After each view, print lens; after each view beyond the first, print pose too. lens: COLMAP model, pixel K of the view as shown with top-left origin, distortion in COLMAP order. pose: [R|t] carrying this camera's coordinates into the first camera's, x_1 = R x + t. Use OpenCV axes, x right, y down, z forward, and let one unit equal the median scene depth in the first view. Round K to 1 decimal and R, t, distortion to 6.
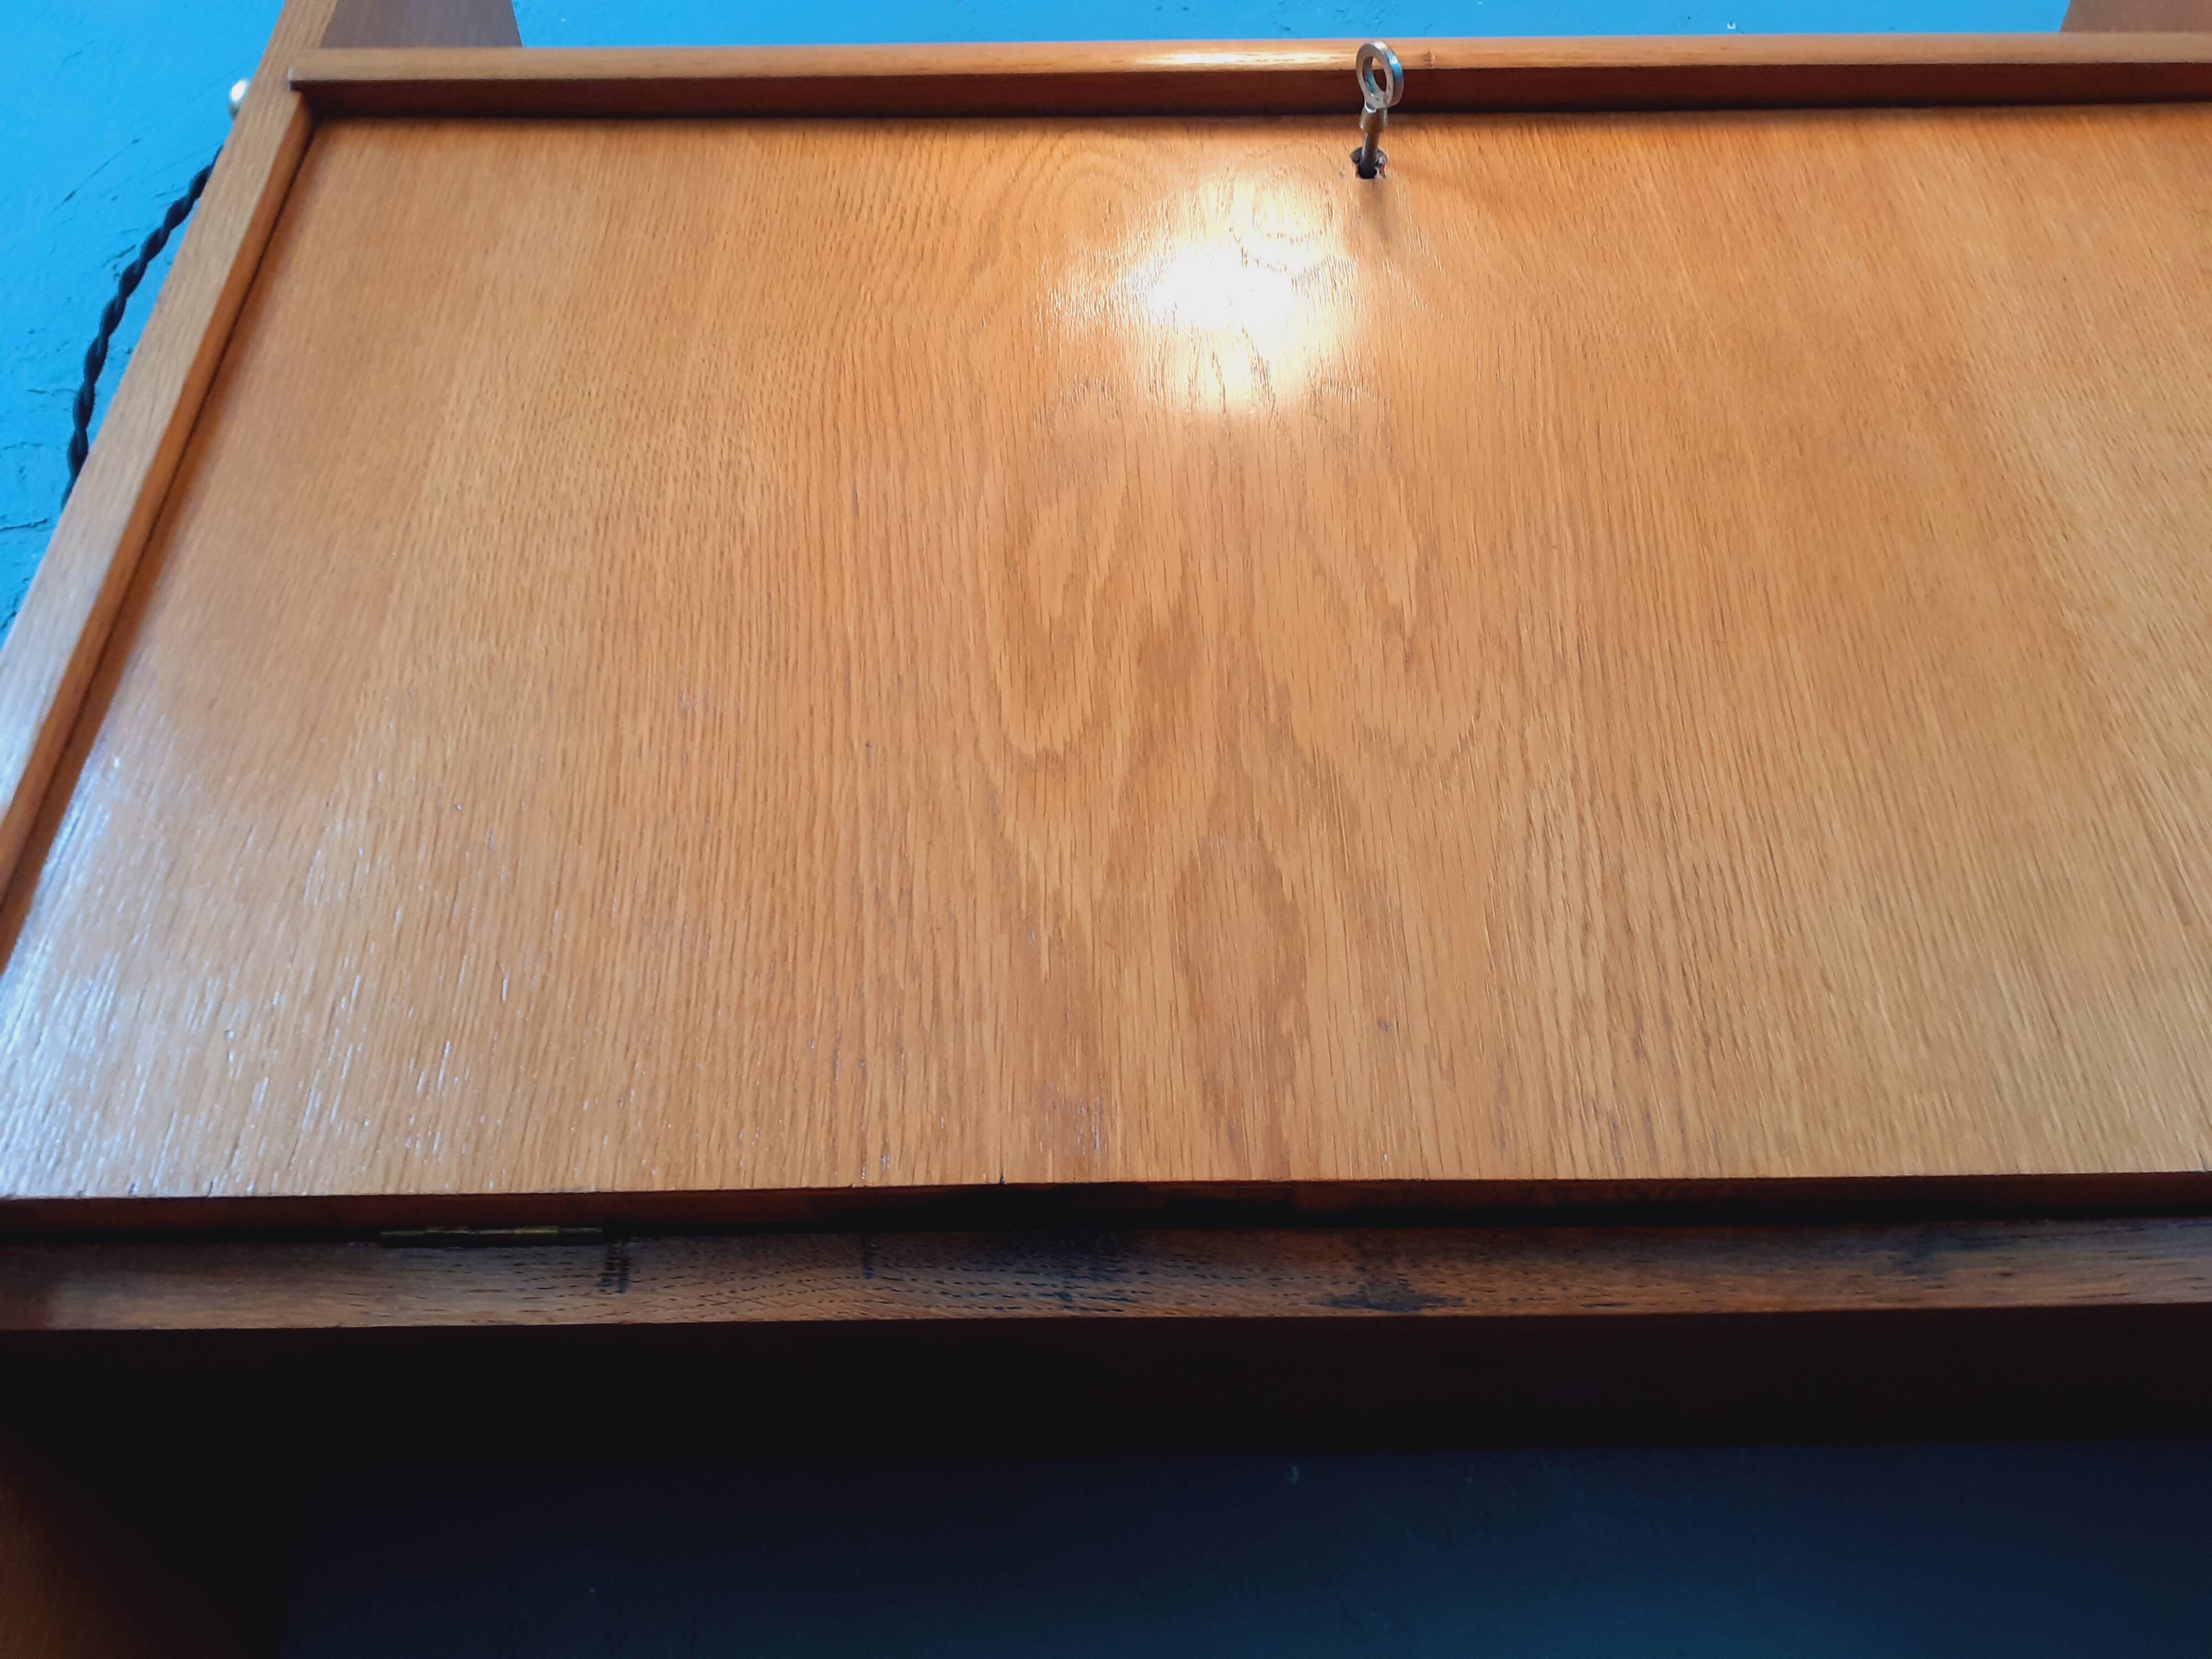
lens RADIAL K [[1773.6, 0, 1155.4], [0, 1773.6, 828.0], [0, 0, 1]] dist [0.104052, -0.217997]
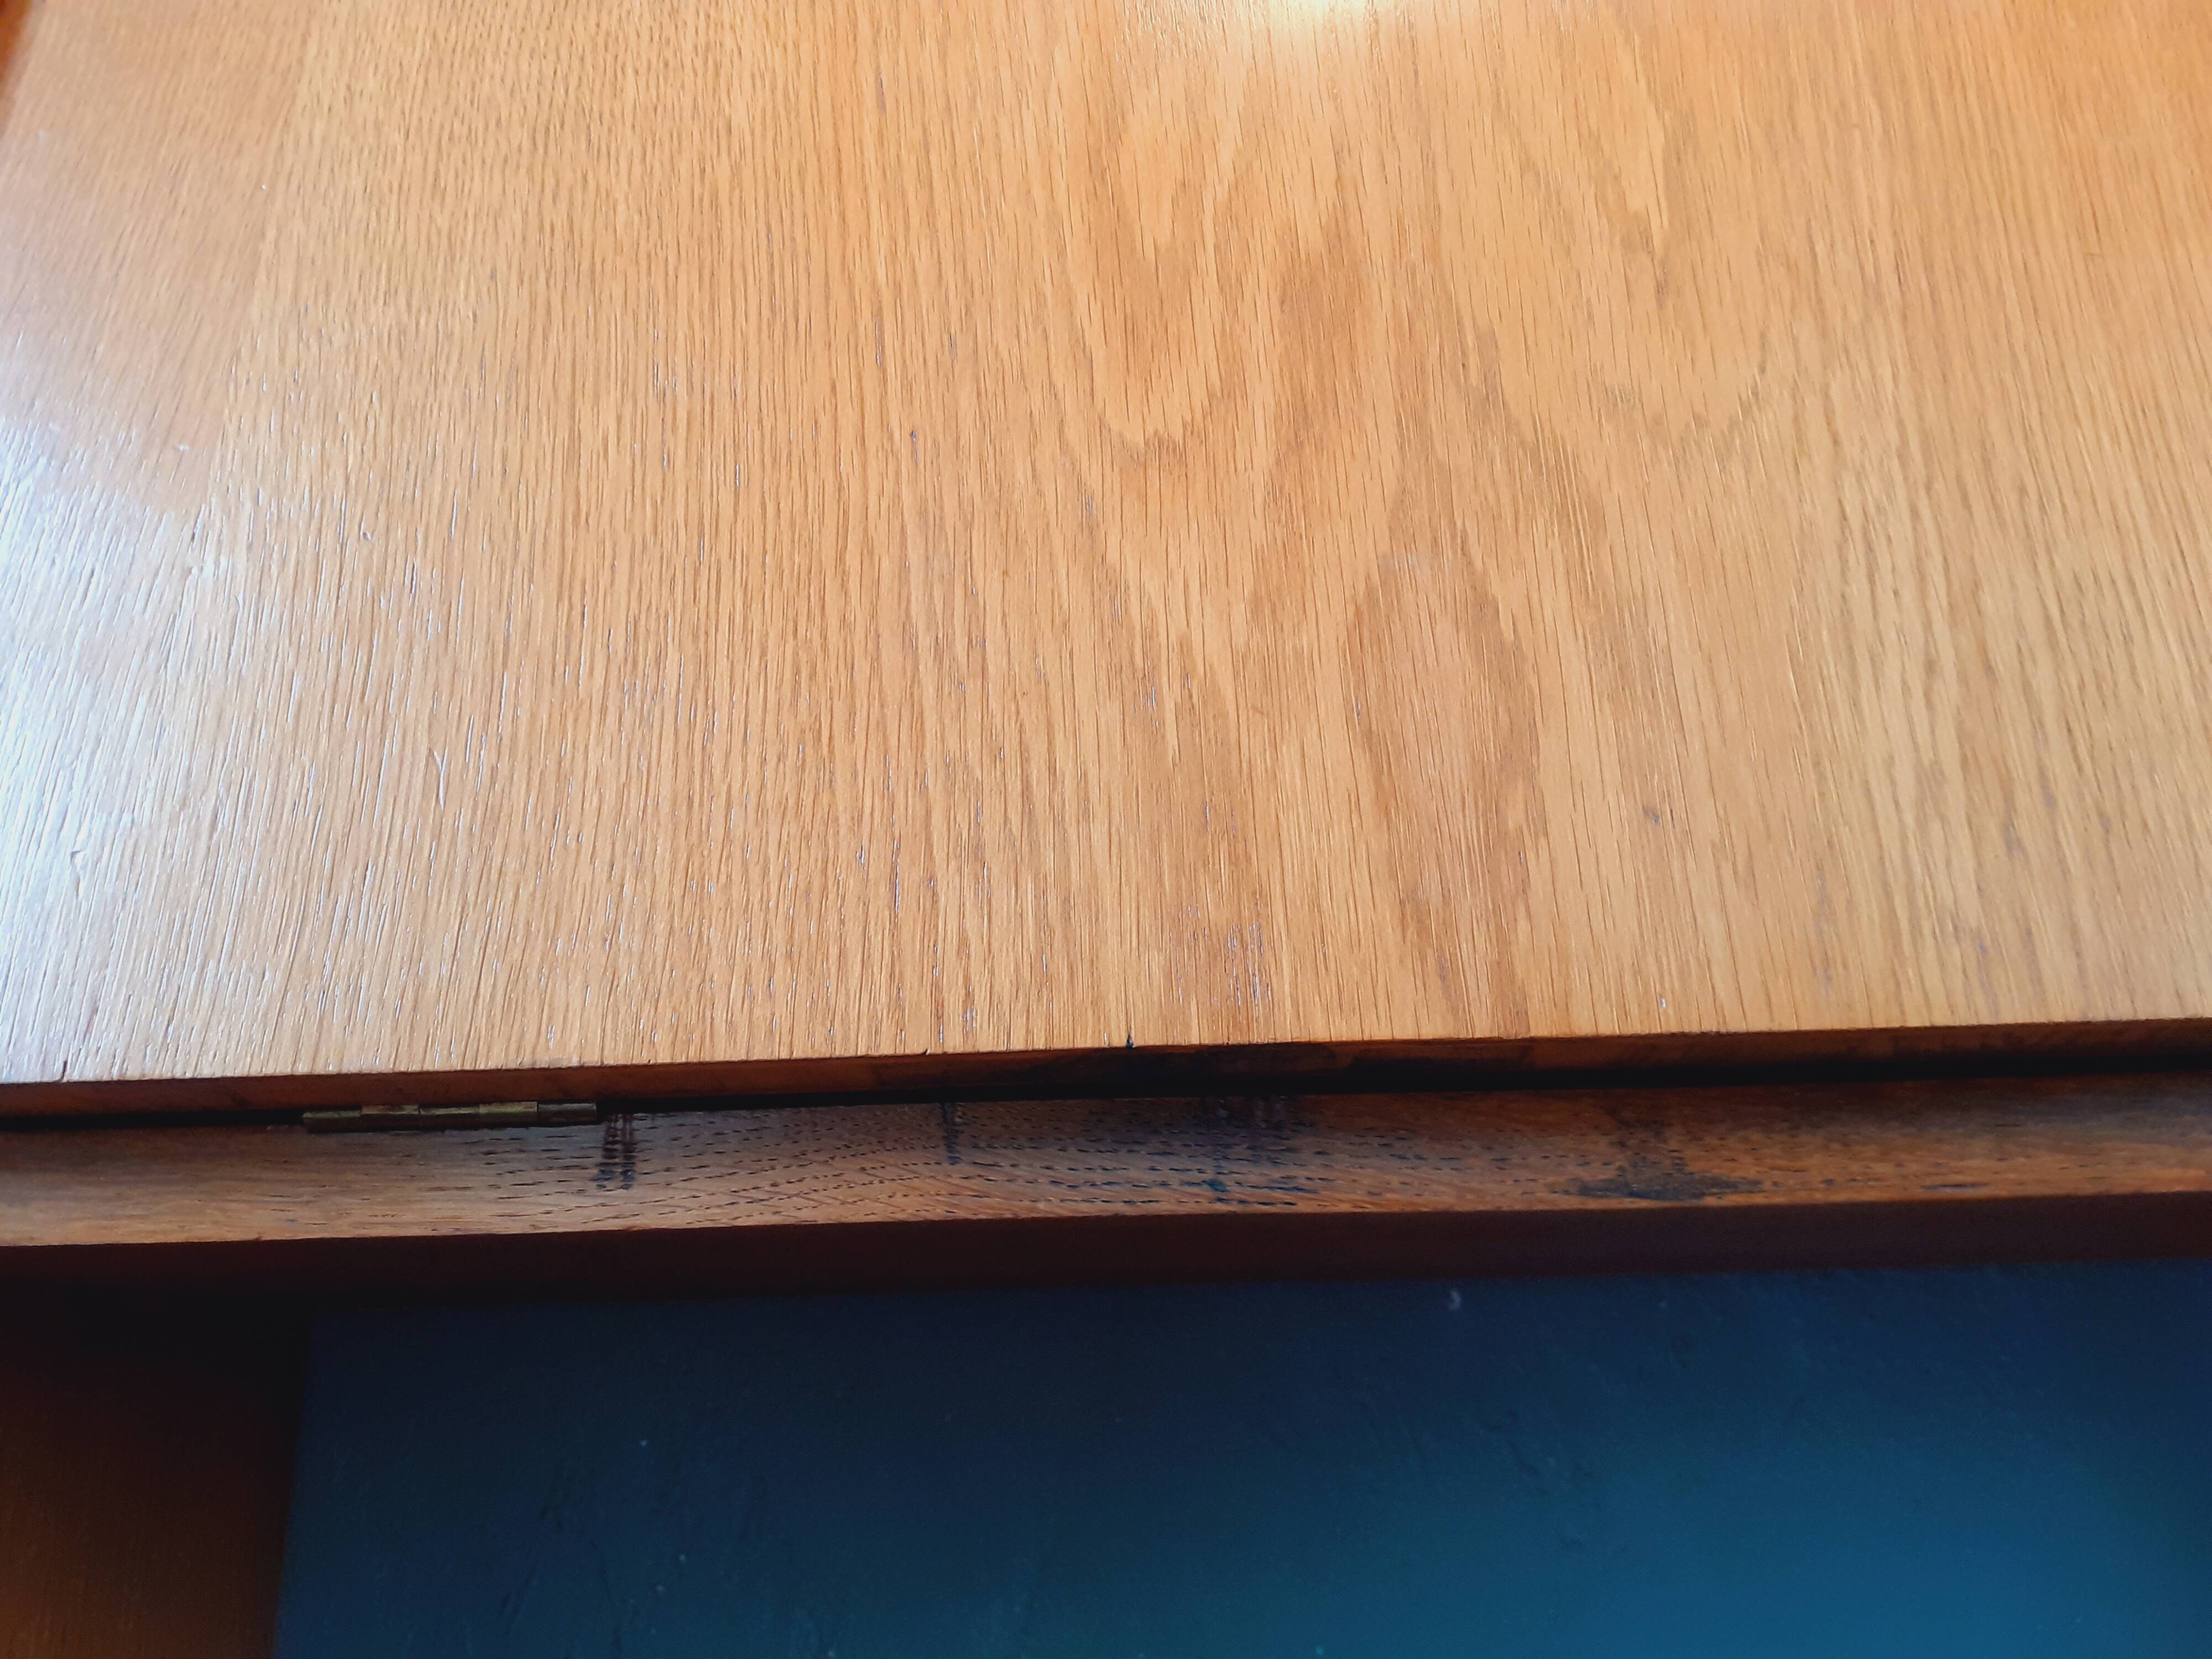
lens RADIAL K [[1773.6, 0, 1155.4], [0, 1773.6, 828.0], [0, 0, 1]] dist [0.104052, -0.217997]
pose [[0.999350, -0.020591, -0.029599, -0.048639], [0.025345, 0.985038, 0.170465, -0.011151], [0.025646, -0.171104, 0.984919, 0.277865]]
